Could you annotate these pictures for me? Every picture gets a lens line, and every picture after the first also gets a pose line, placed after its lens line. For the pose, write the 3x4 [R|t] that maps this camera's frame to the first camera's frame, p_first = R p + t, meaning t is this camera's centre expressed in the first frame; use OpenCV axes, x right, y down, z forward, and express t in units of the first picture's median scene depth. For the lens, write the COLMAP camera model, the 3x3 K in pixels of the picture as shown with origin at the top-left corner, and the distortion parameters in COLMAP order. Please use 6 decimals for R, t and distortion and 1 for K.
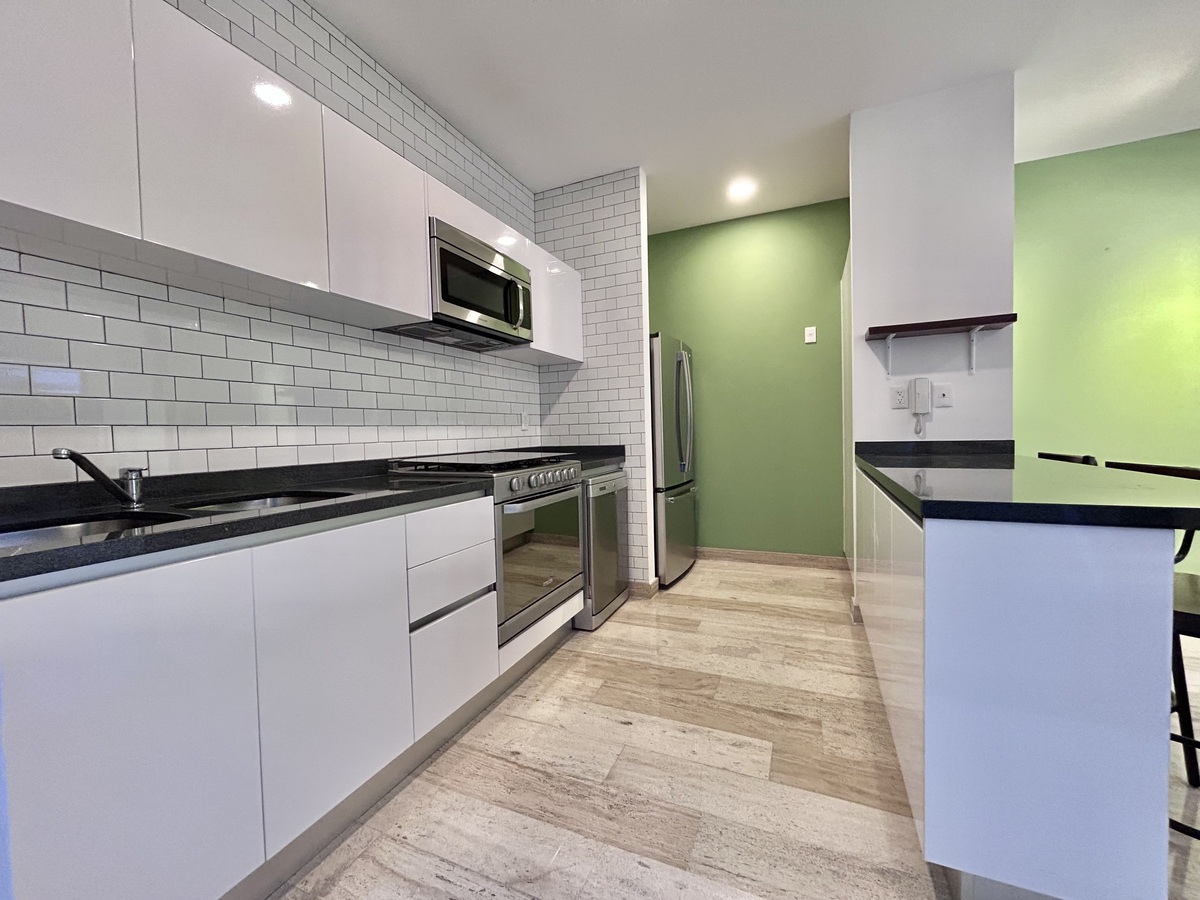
lens RADIAL K [[484.8, 0, 598.8], [0, 484.8, 446.5], [0, 0, 1]] dist [-0.002904, 0.000391]
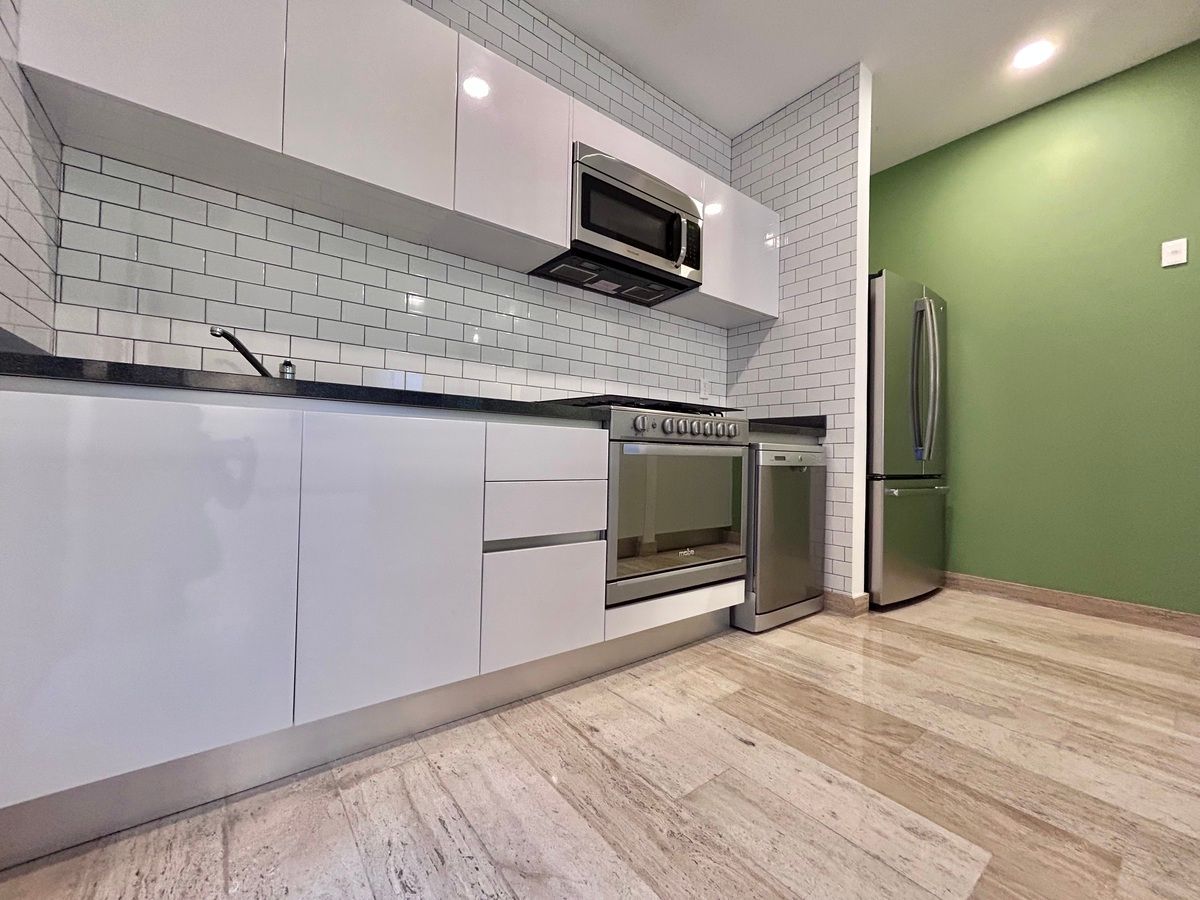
lens RADIAL K [[484.8, 0, 598.8], [0, 484.8, 446.5], [0, 0, 1]] dist [-0.002904, 0.000391]
pose [[0.877060, 0.038355, -0.478848, 0.151356], [-0.059986, 0.997750, -0.029953, 0.130274], [0.476621, 0.054995, 0.877387, 0.186672]]
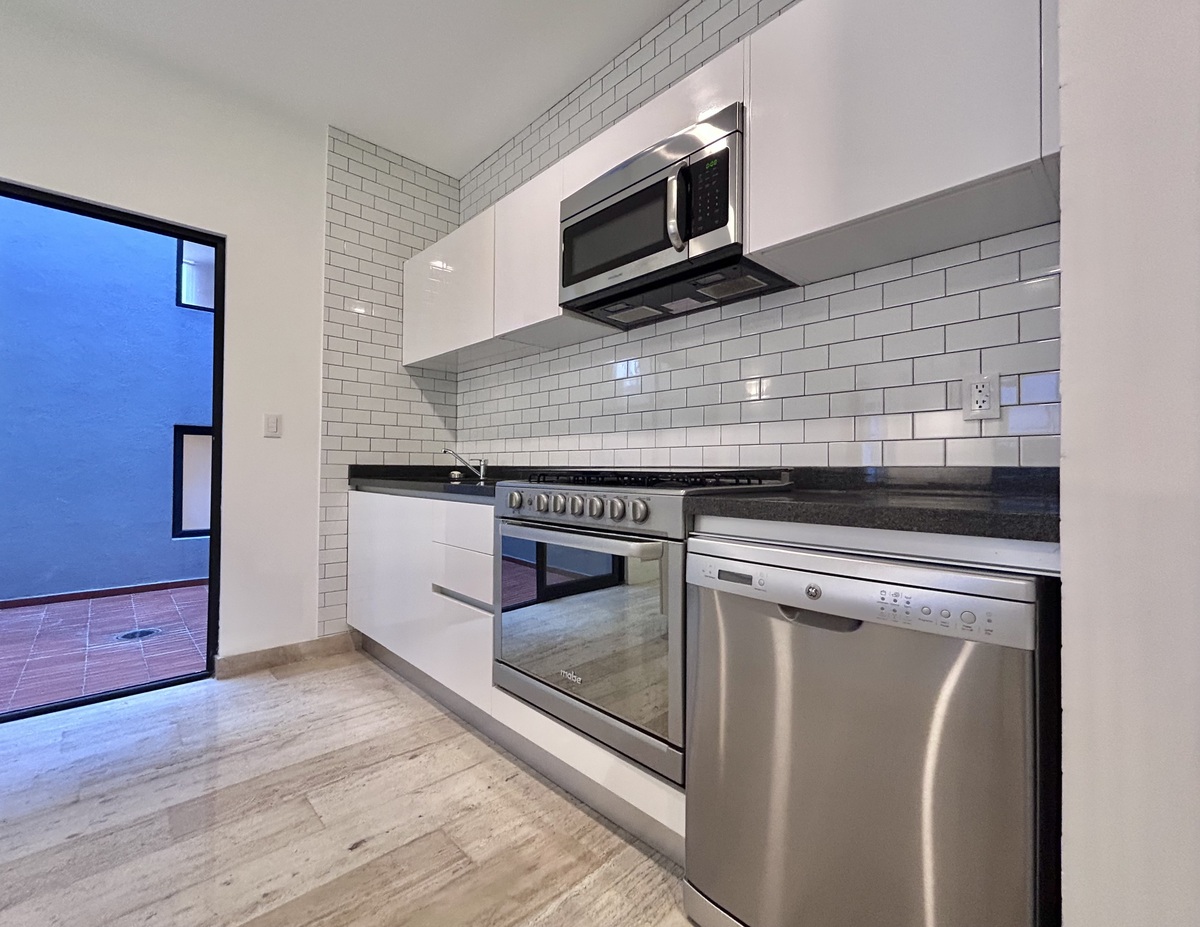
lens RADIAL K [[517.3, 0, 576.0], [0, 517.3, 464.0], [0, 0, 1]] dist [-0.001961, -0.000361]
pose [[-0.402338, 0.013710, -0.915389, 0.475493], [-0.025850, 0.999319, 0.026329, -0.003214], [0.915126, 0.034256, -0.401710, 1.237830]]
